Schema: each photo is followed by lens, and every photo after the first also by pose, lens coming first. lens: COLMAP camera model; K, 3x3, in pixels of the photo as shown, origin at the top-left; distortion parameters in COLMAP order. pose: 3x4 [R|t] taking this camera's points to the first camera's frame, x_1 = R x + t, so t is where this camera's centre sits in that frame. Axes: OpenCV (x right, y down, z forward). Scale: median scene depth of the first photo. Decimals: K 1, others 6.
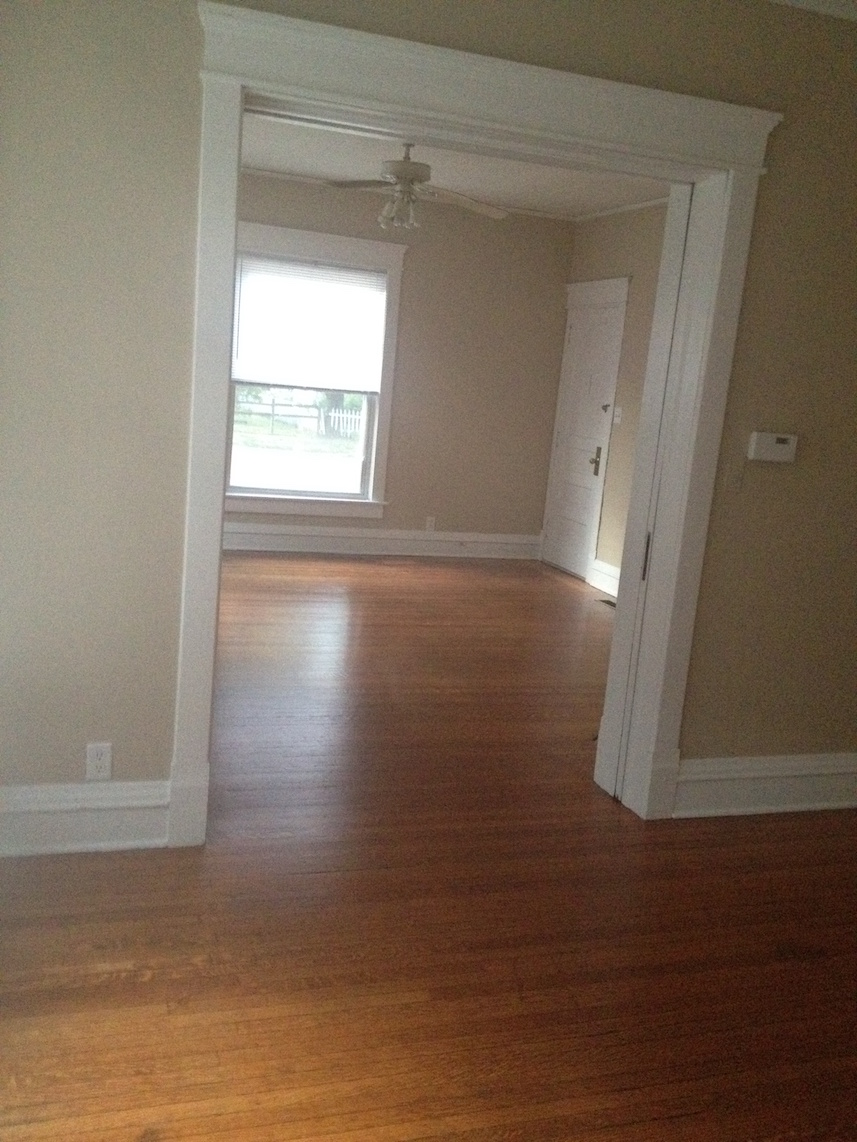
lens RADIAL K [[1044.5, 0, 412.0], [0, 1044.5, 565.1], [0, 0, 1]] dist [0.132513, -0.307292]
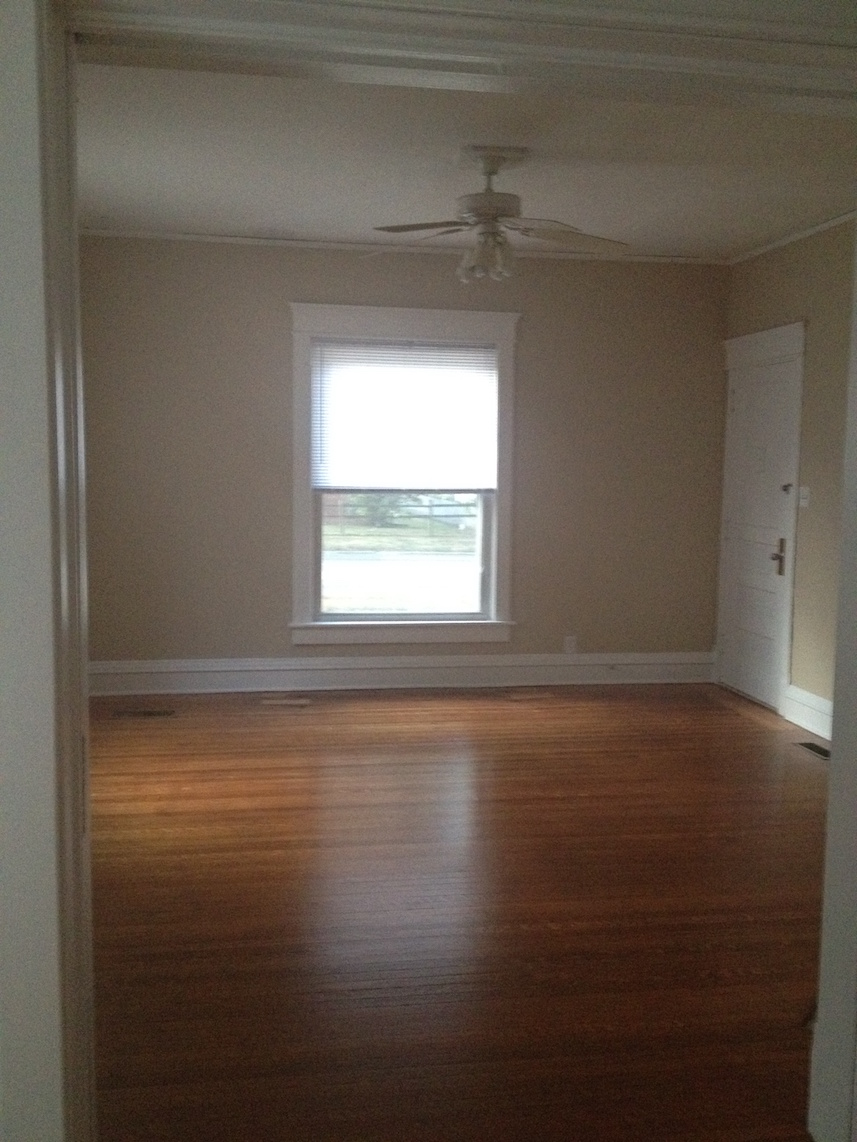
lens RADIAL K [[1044.5, 0, 412.0], [0, 1044.5, 565.1], [0, 0, 1]] dist [0.132513, -0.307292]
pose [[0.984309, -0.061133, -0.165524, 0.037329], [0.046007, 0.994535, -0.093722, -0.032437], [0.170349, 0.084636, 0.981742, 0.190082]]
